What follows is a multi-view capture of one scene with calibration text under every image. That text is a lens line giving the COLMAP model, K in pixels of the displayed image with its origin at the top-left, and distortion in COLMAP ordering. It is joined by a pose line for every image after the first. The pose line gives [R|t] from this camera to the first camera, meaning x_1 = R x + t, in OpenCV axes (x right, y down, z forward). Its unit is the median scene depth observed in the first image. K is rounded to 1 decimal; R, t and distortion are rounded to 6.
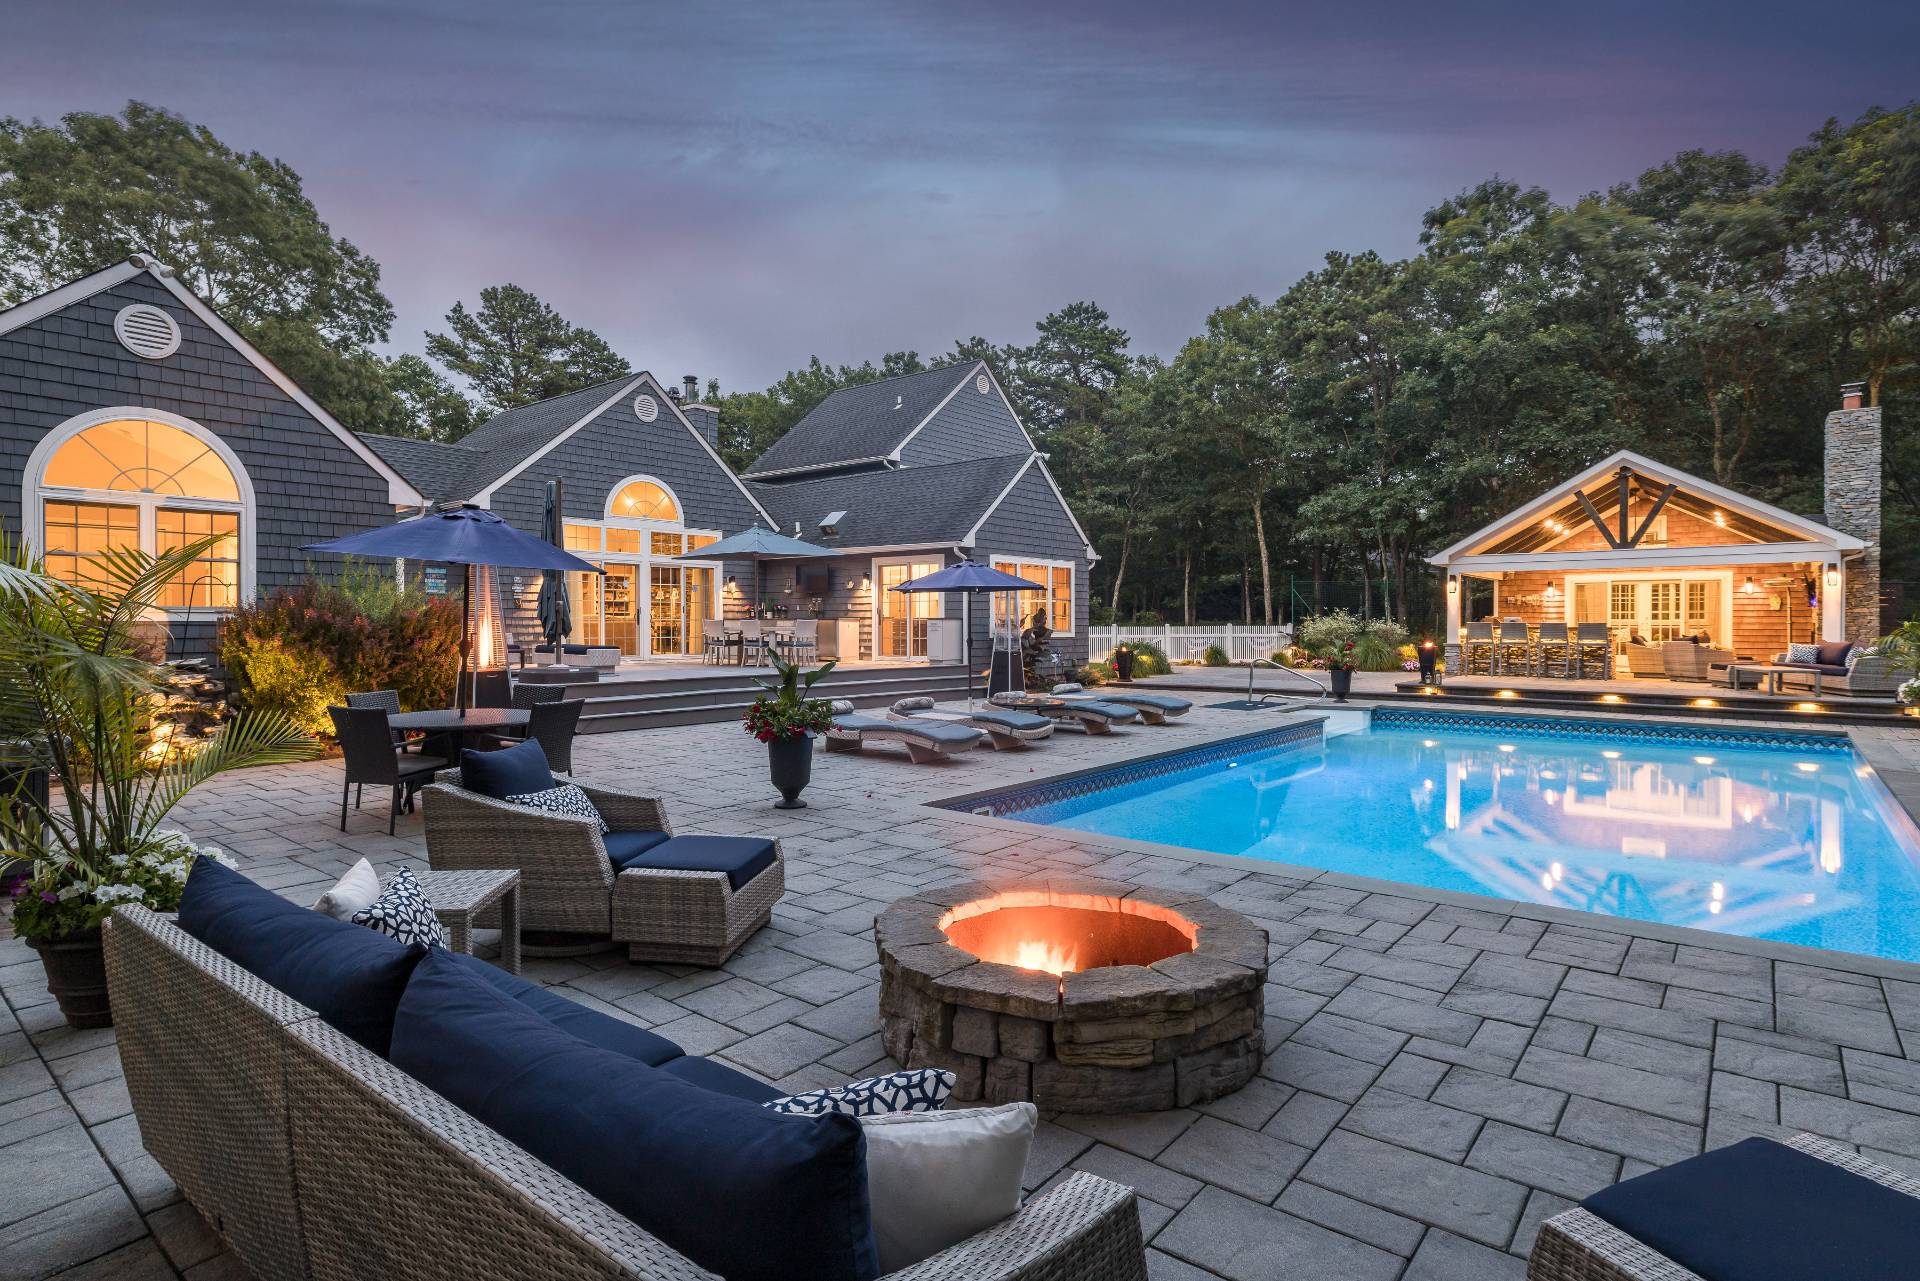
lens RADIAL K [[952.5, 0, 960.1], [0, 952.5, 628.2], [0, 0, 1]] dist [-0.001189, -0.000479]
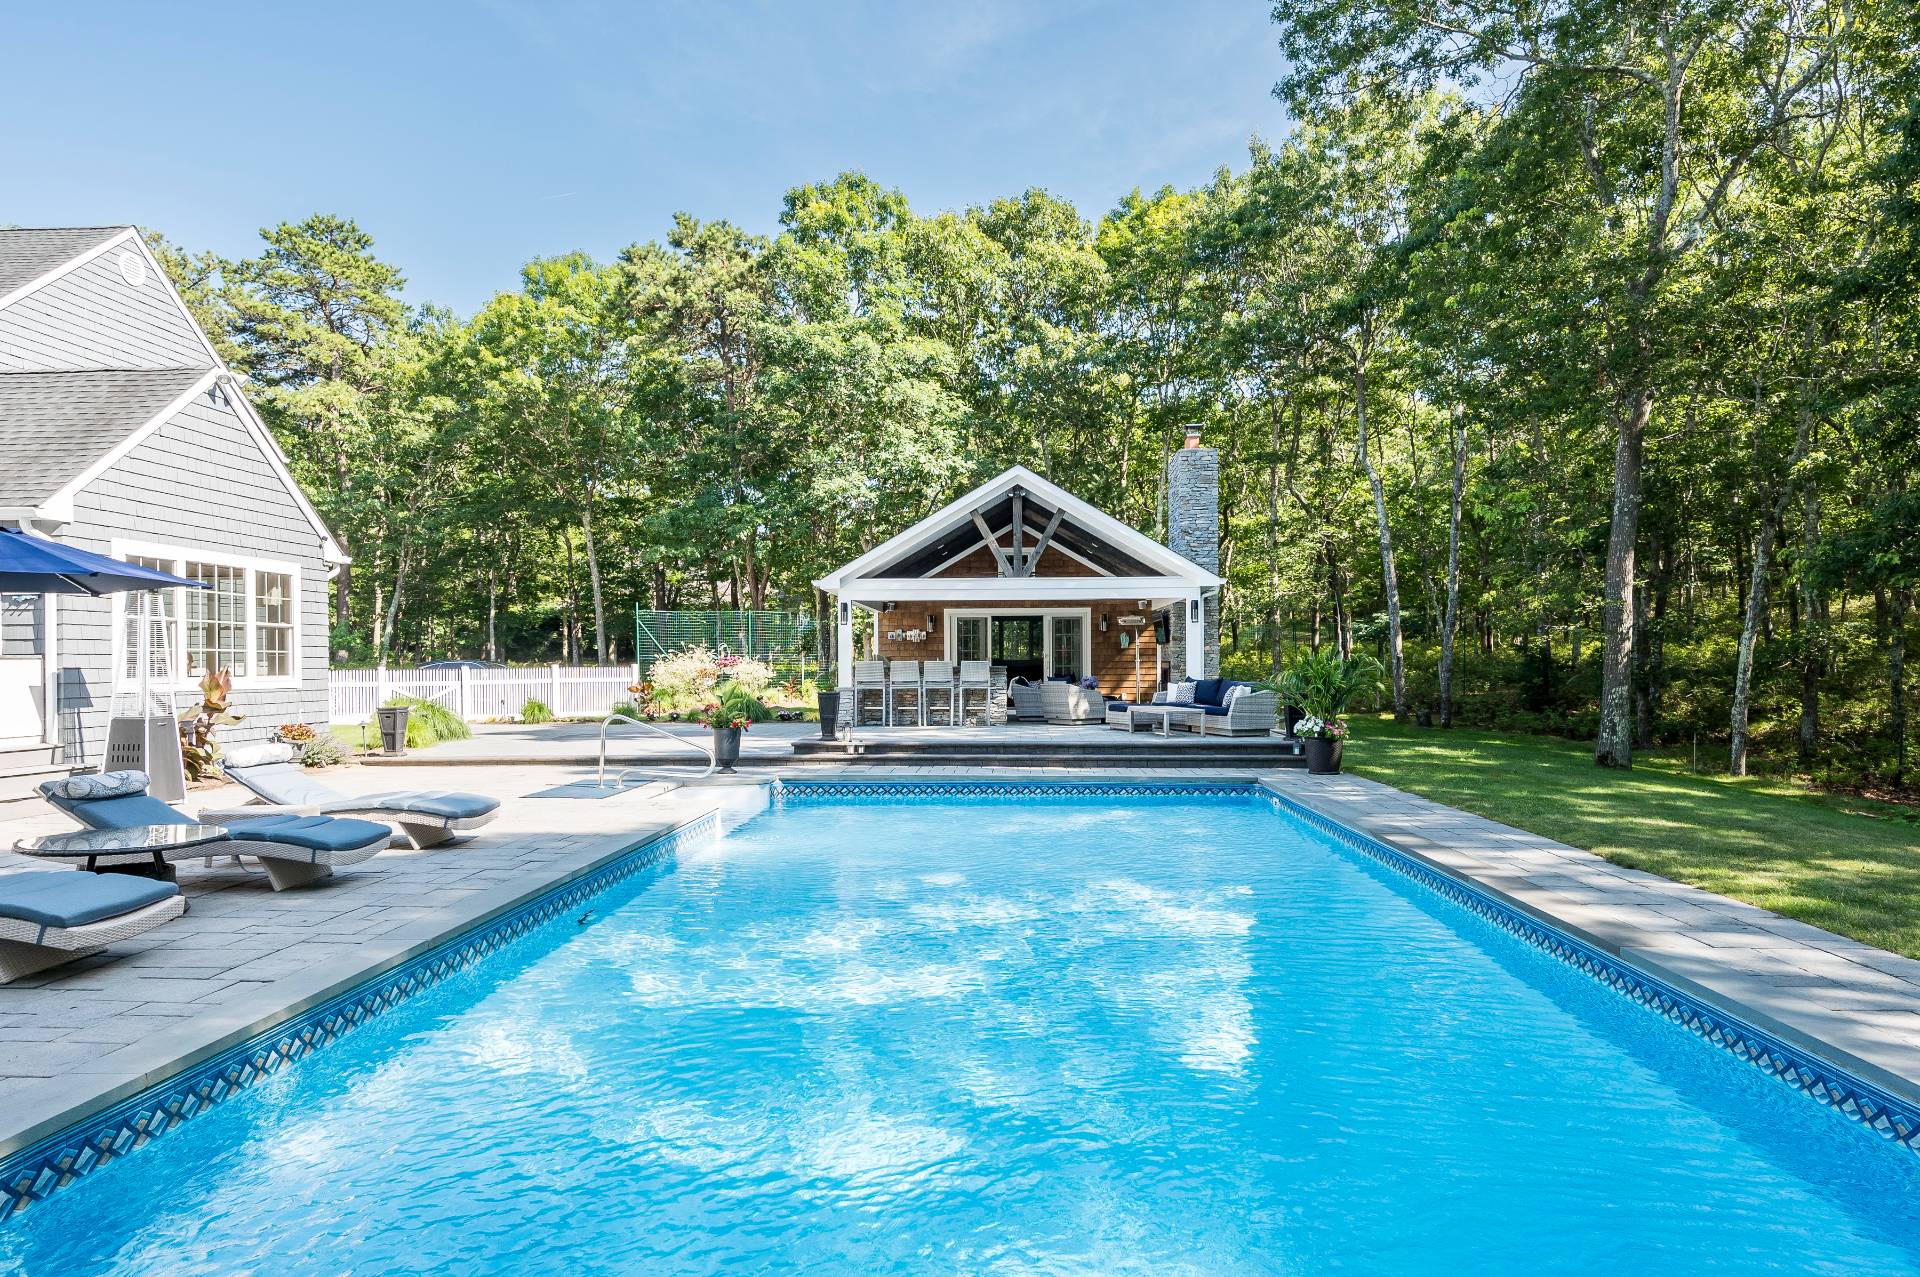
lens RADIAL K [[1076.9, 0, 963.3], [0, 1076.9, 655.9], [0, 0, 1]] dist [0.001473, -0.000443]
pose [[0.797422, 0.000680, 0.603422, 0.045800], [0.008002, 0.999900, -0.011701, 0.000612], [-0.603369, 0.014159, 0.797336, 0.210348]]
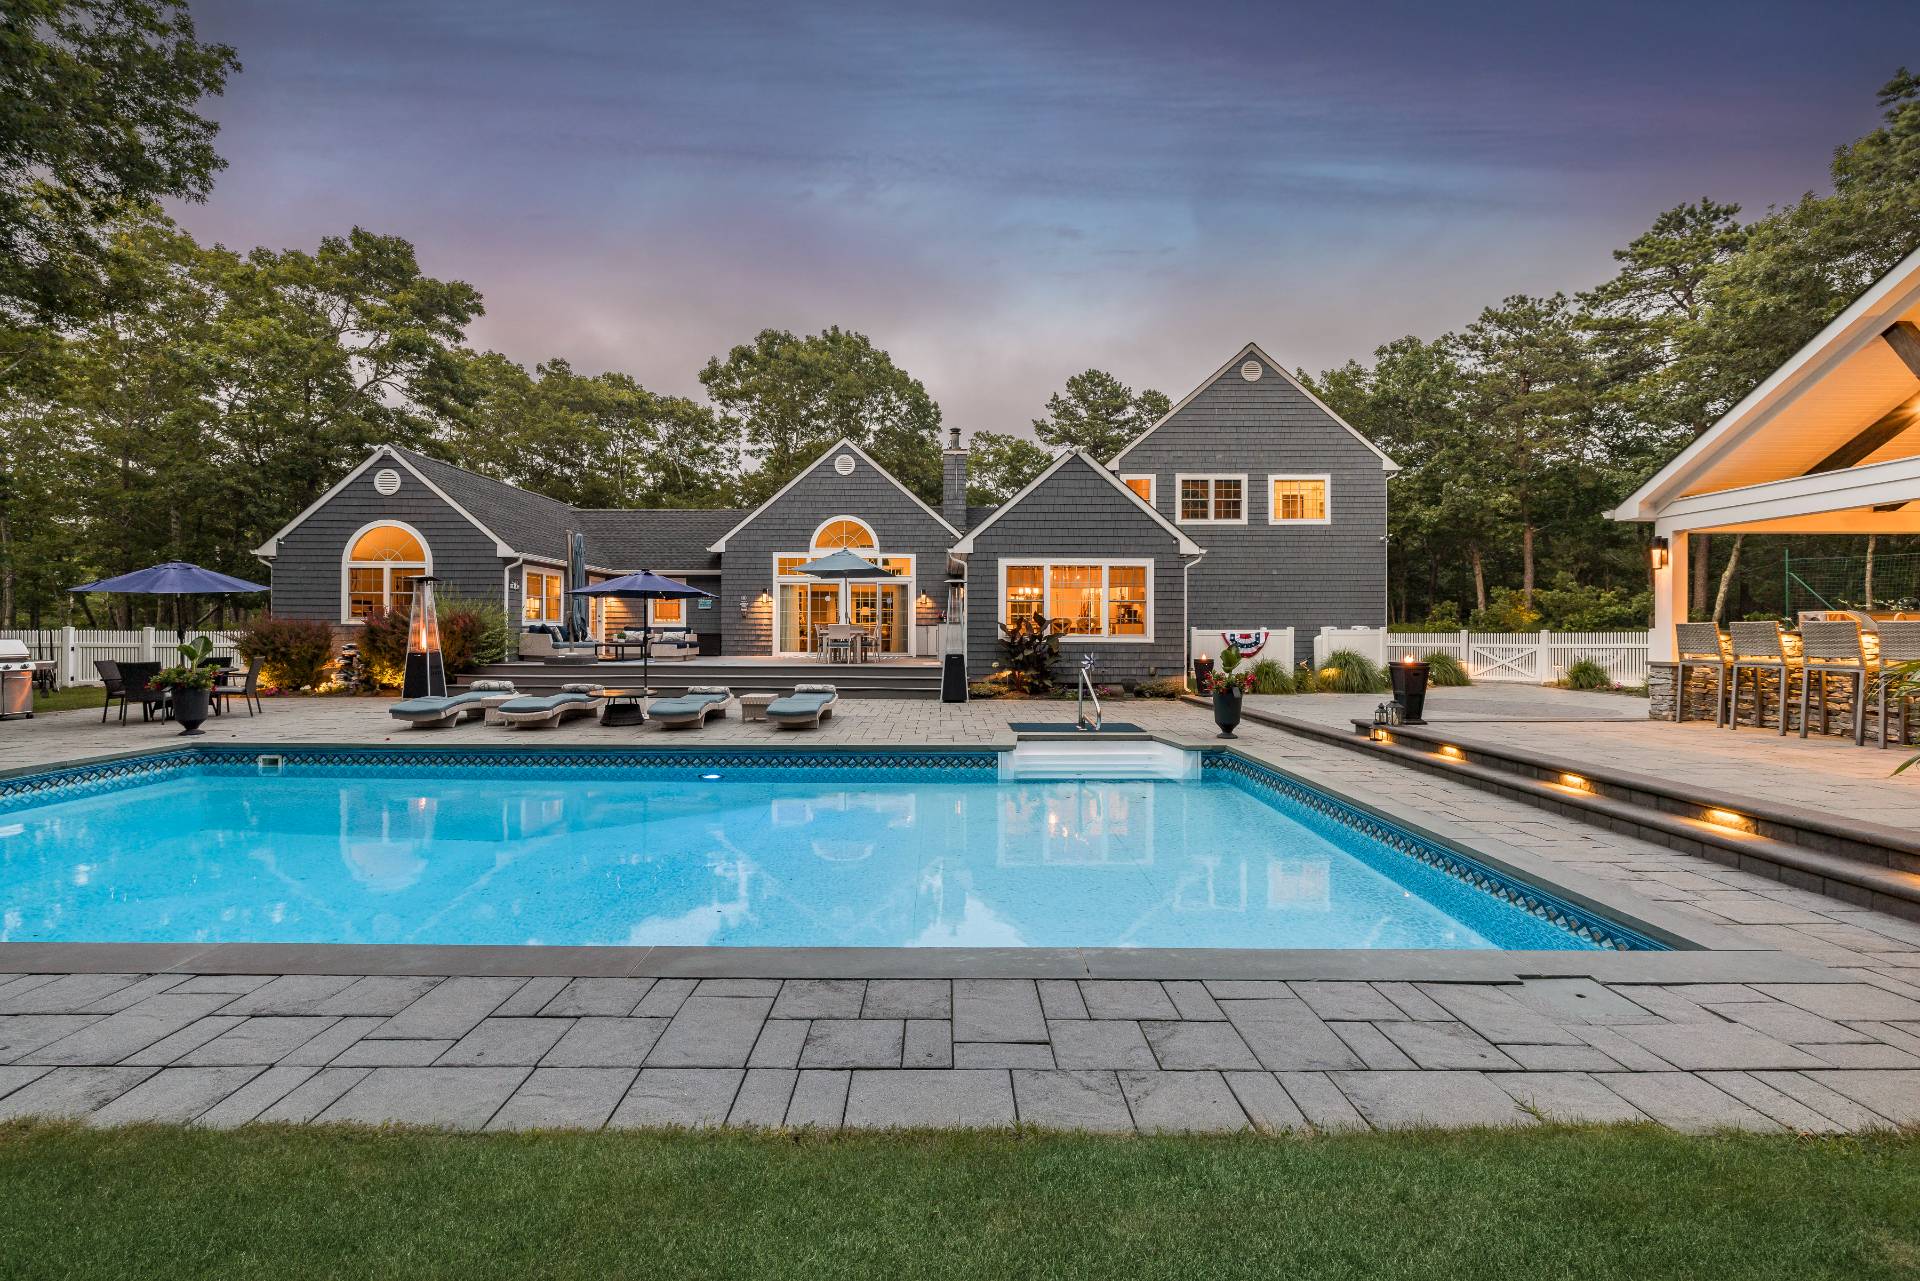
lens RADIAL K [[799.6, 0, 948.2], [0, 799.6, 630.6], [0, 0, 1]] dist [0.001764, 0.000026]
pose [[0.651400, -0.000066, -0.758734, 0.604736], [-0.006239, 0.999966, -0.005443, 0.003419], [0.758709, 0.008279, 0.651377, 0.393193]]
